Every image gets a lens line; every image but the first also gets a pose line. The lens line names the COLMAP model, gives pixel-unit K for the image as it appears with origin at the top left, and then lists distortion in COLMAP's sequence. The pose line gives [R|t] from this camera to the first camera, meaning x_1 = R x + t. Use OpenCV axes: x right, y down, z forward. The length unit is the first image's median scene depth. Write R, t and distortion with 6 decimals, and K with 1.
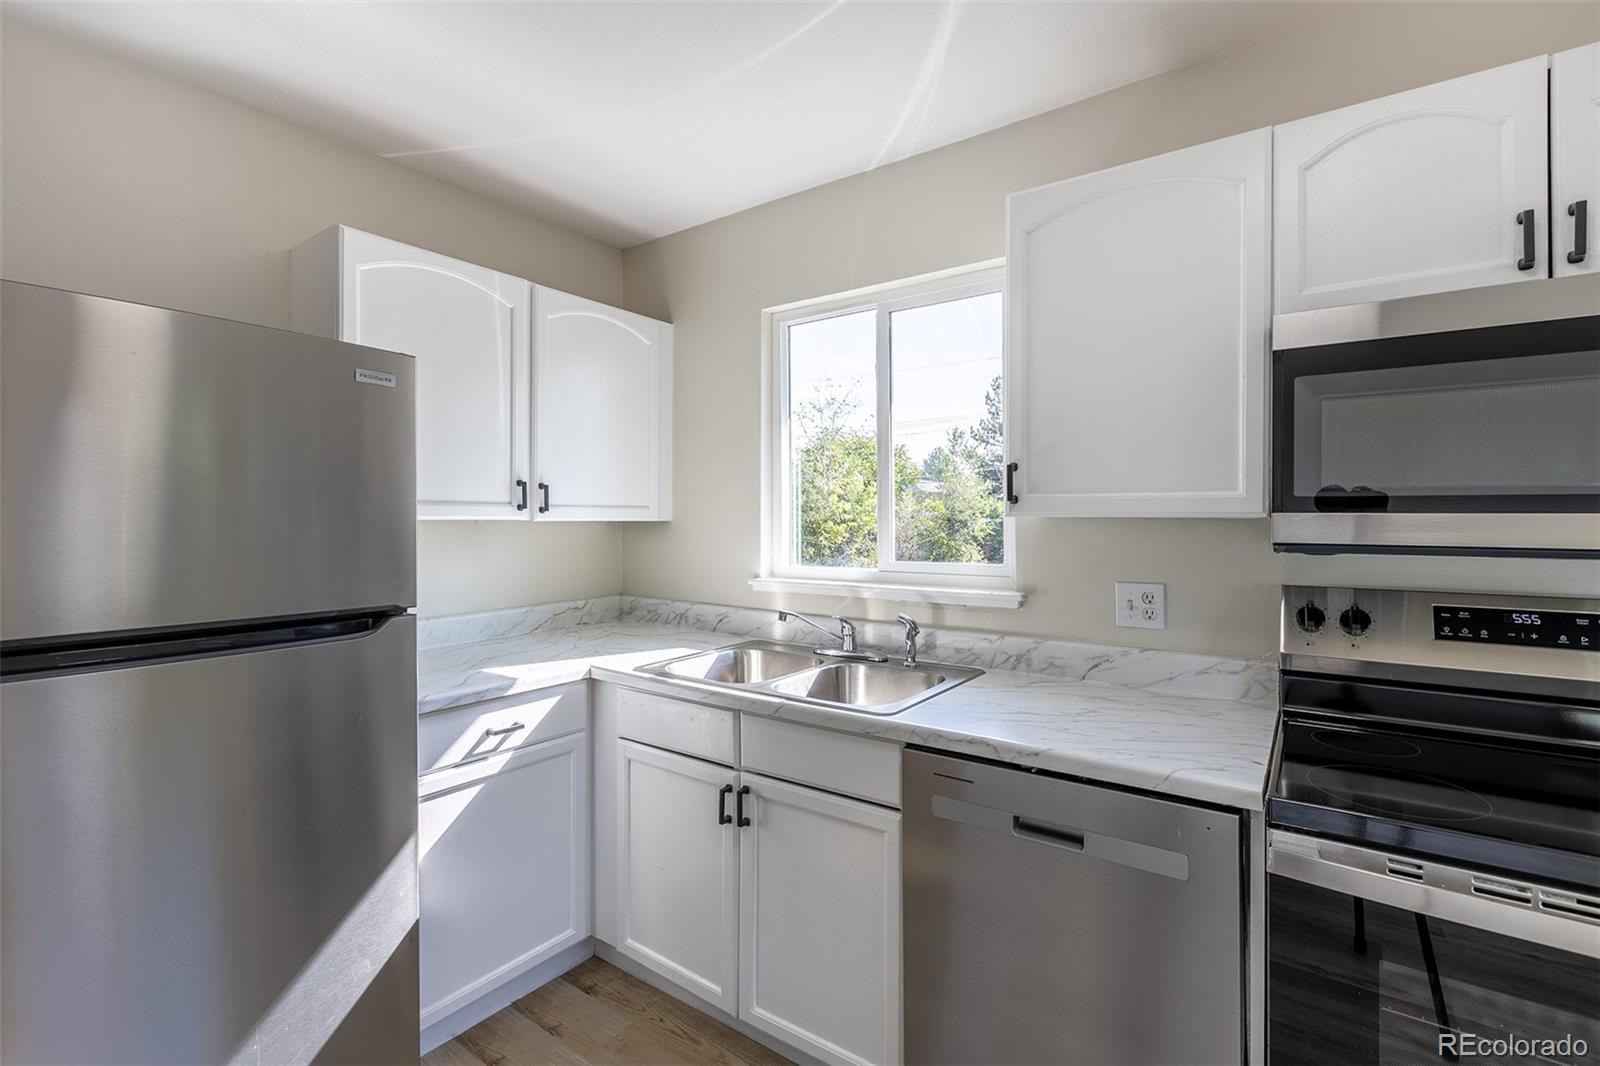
lens RADIAL K [[721.7, 0, 815.2], [0, 721.7, 515.4], [0, 0, 1]] dist [0.000583, 0.000574]
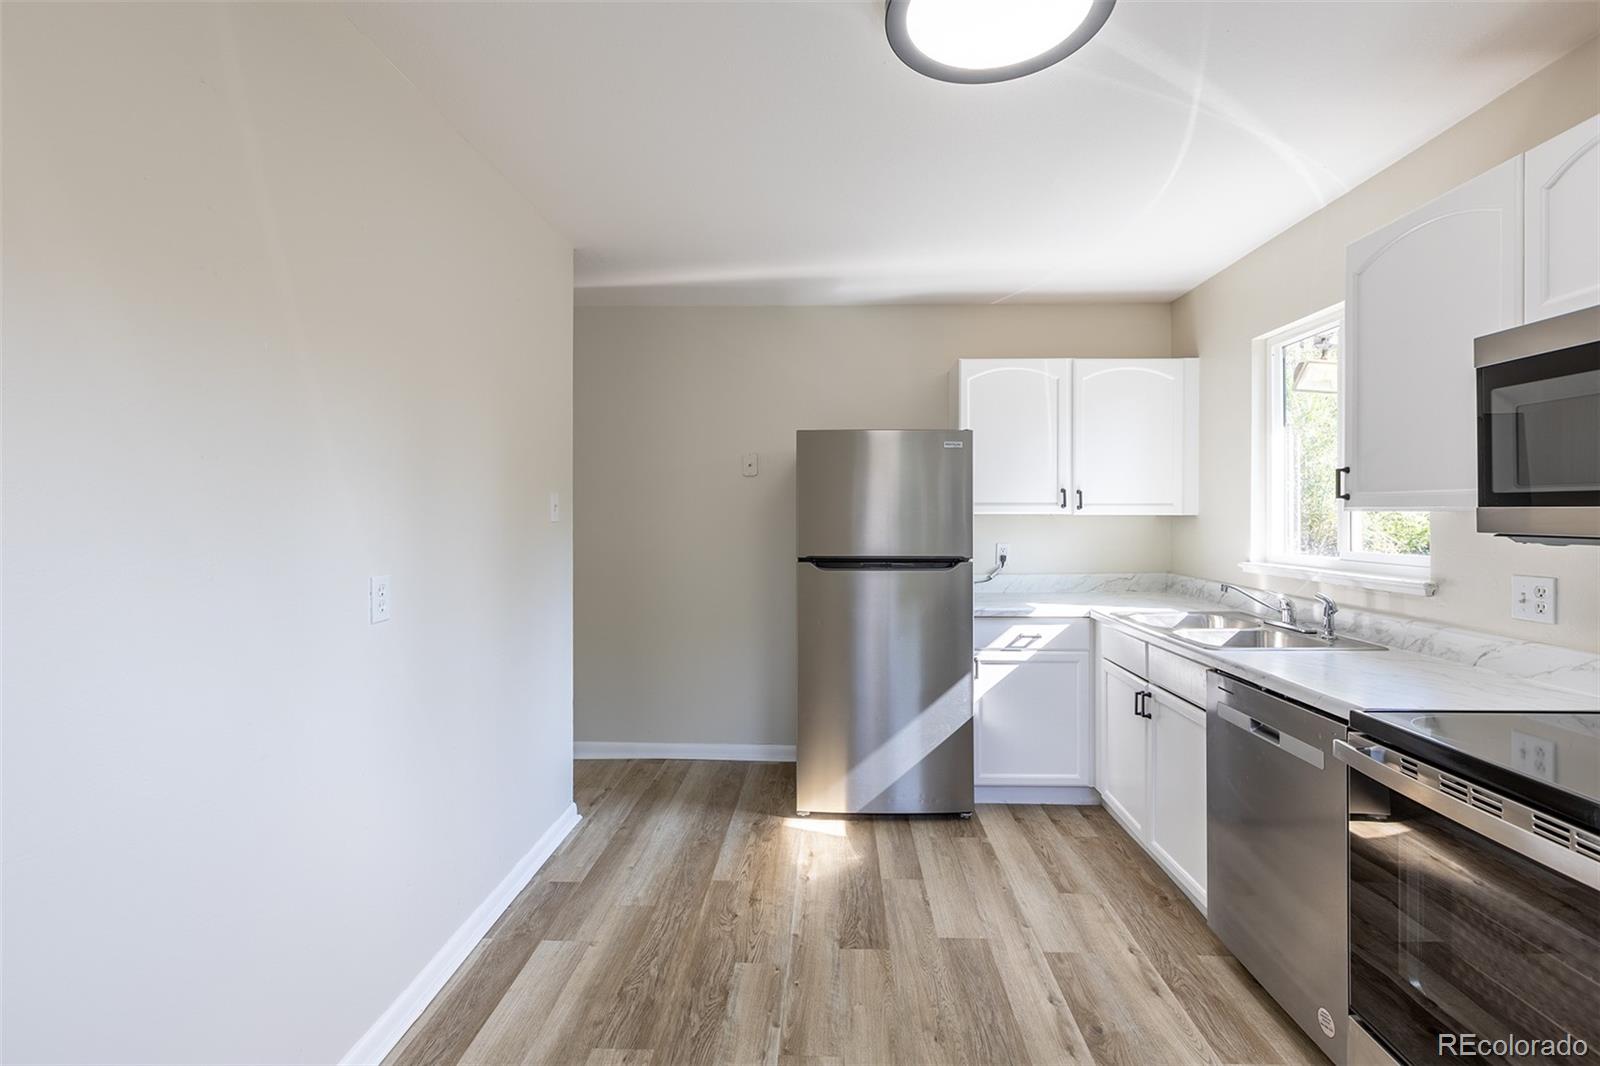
lens RADIAL K [[721.7, 0, 815.2], [0, 721.7, 515.4], [0, 0, 1]] dist [0.000583, 0.000574]
pose [[0.556417, 0.001576, -0.830902, 0.696490], [0.003361, 0.999986, 0.004148, 0.000955], [0.830896, -0.005101, 0.556404, -0.368963]]
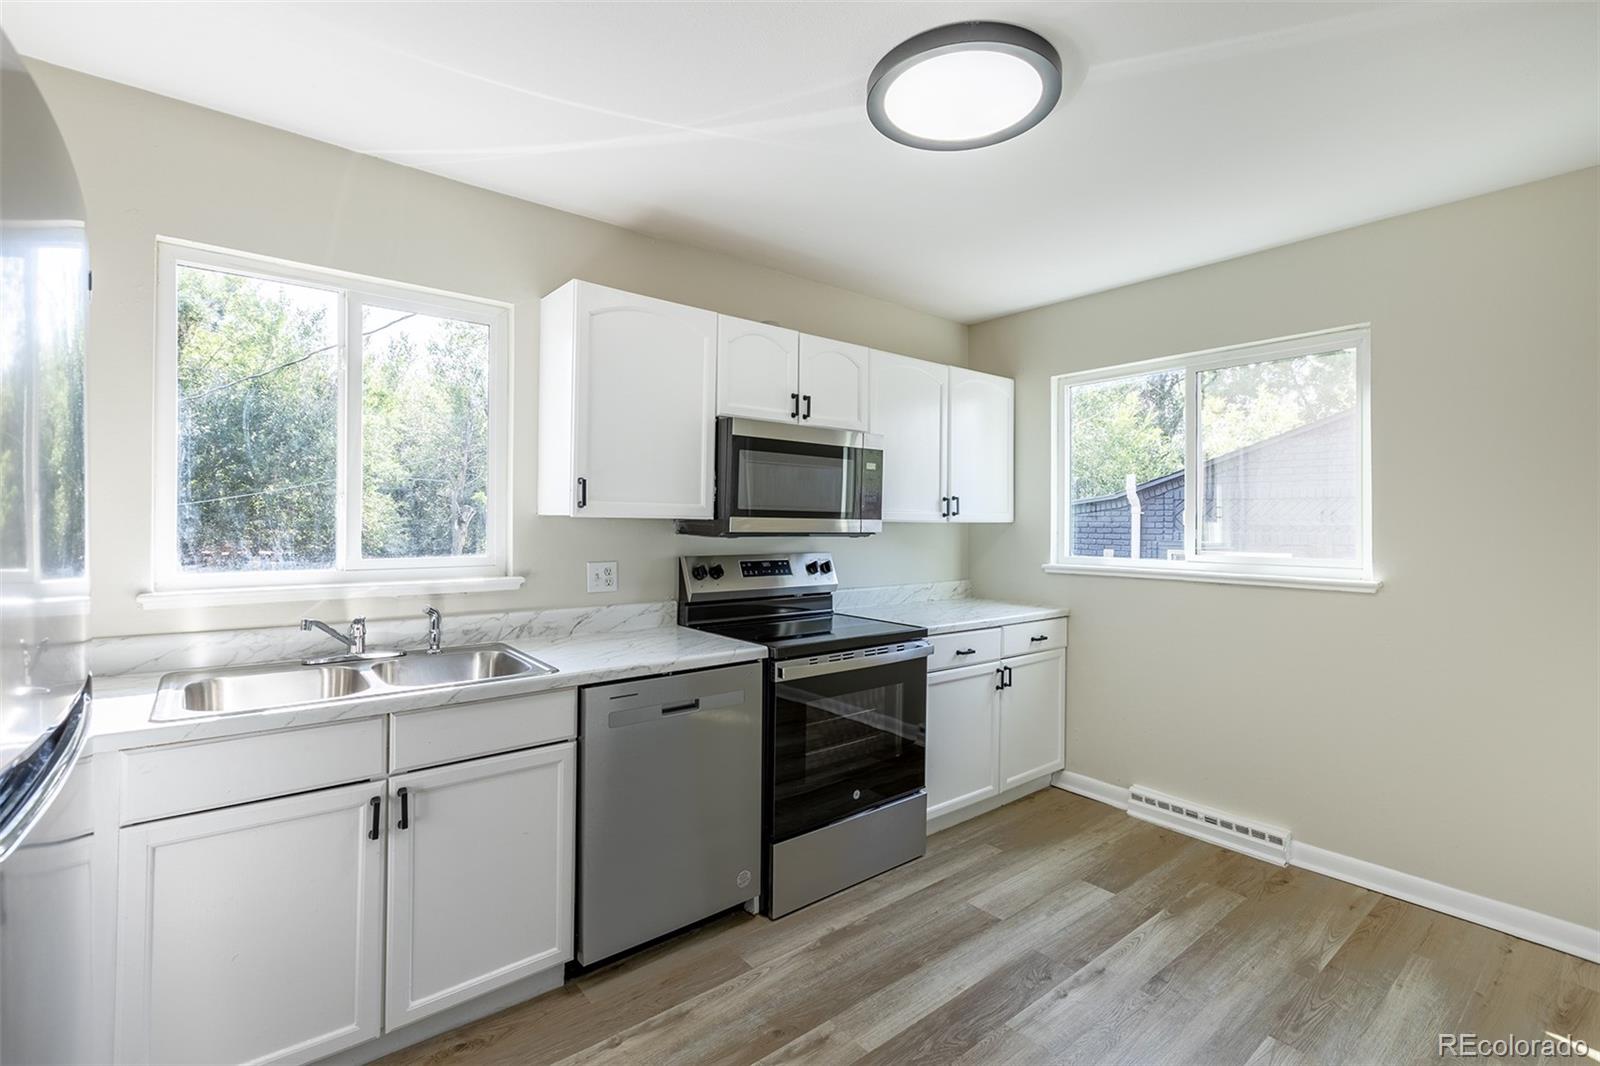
lens RADIAL K [[721.7, 0, 815.2], [0, 721.7, 515.4], [0, 0, 1]] dist [0.000583, 0.000574]
pose [[0.257069, 0.009559, 0.966346, -0.833887], [-0.014844, 0.999872, -0.005942, 0.000535], [-0.966279, -0.012816, 0.257178, 0.189308]]
